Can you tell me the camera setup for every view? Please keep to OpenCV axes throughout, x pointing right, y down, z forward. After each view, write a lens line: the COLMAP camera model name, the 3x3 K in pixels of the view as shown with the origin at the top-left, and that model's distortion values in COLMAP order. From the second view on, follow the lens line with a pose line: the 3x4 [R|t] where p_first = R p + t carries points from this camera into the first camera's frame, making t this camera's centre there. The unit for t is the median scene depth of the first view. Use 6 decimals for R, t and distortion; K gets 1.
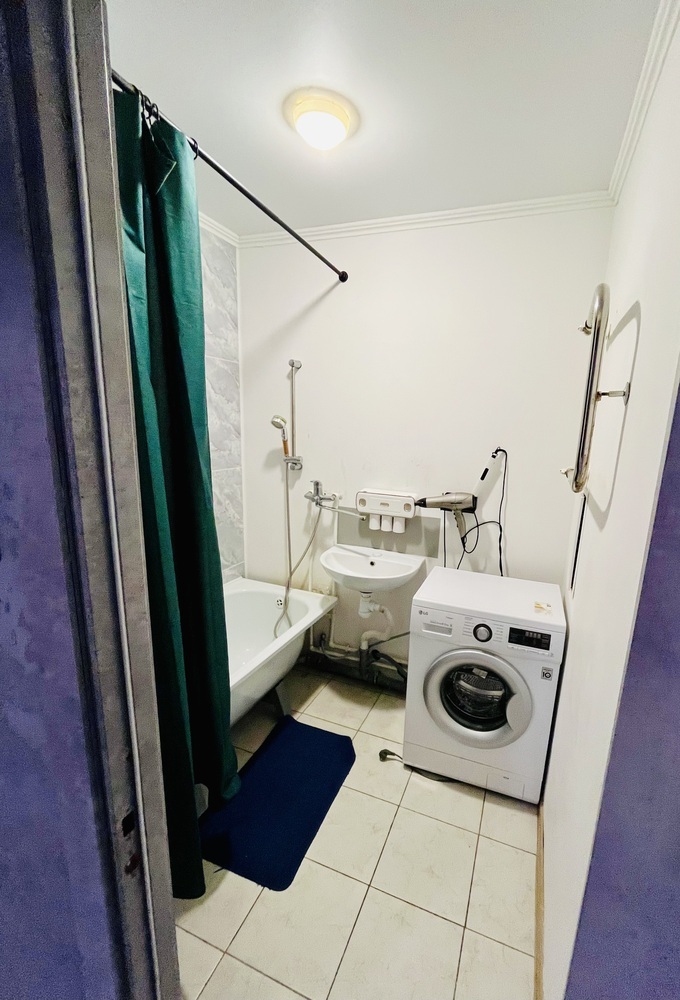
lens RADIAL K [[417.4, 0, 384.0], [0, 417.4, 510.5], [0, 0, 1]] dist [-0.000710, -0.000055]
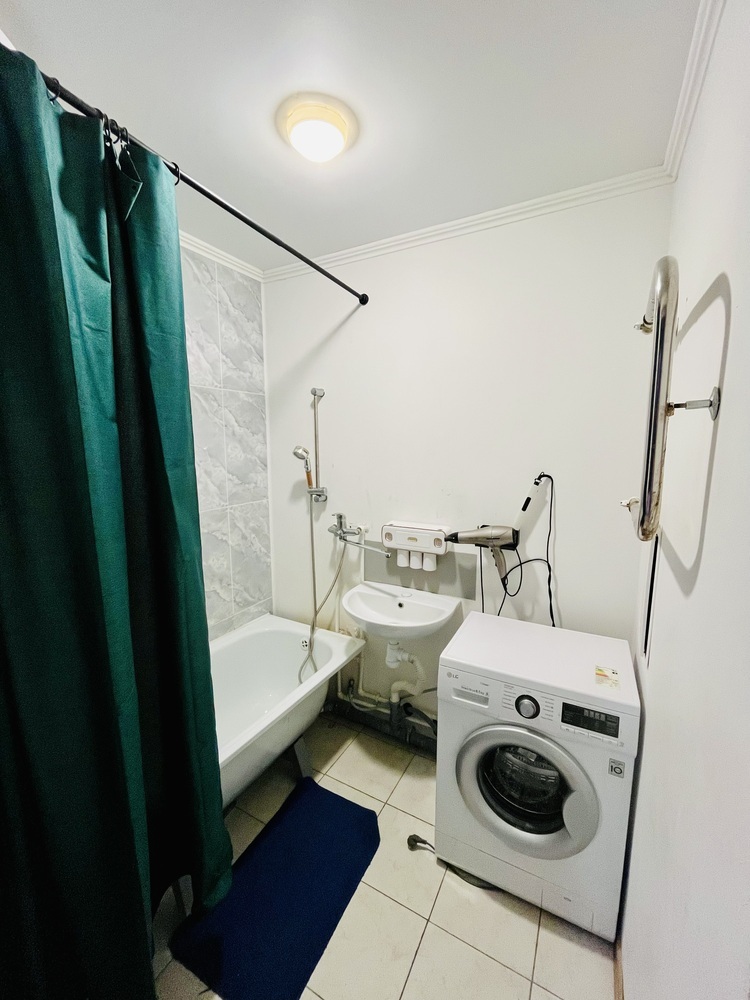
lens RADIAL K [[406.9, 0, 375.3], [0, 406.9, 498.8], [0, 0, 1]] dist [-0.001141, -0.000457]
pose [[0.988234, -0.022447, -0.151295, 0.058413], [0.011013, 0.997048, -0.075991, -0.036632], [0.152554, 0.073430, 0.985563, 0.123468]]
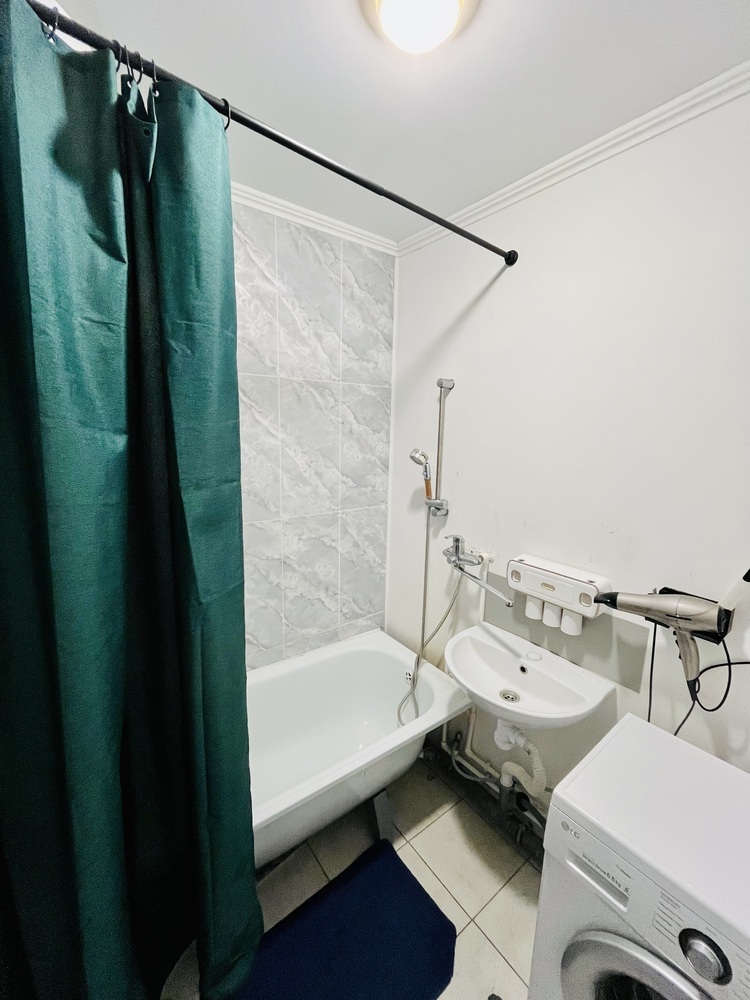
lens RADIAL K [[406.9, 0, 374.6], [0, 406.9, 499.4], [0, 0, 1]] dist [-0.001141, -0.000457]
pose [[0.843621, 0.071628, -0.532141, 0.104428], [-0.100153, 0.994661, -0.024891, -0.110318], [0.527516, 0.074294, 0.846290, 0.320442]]
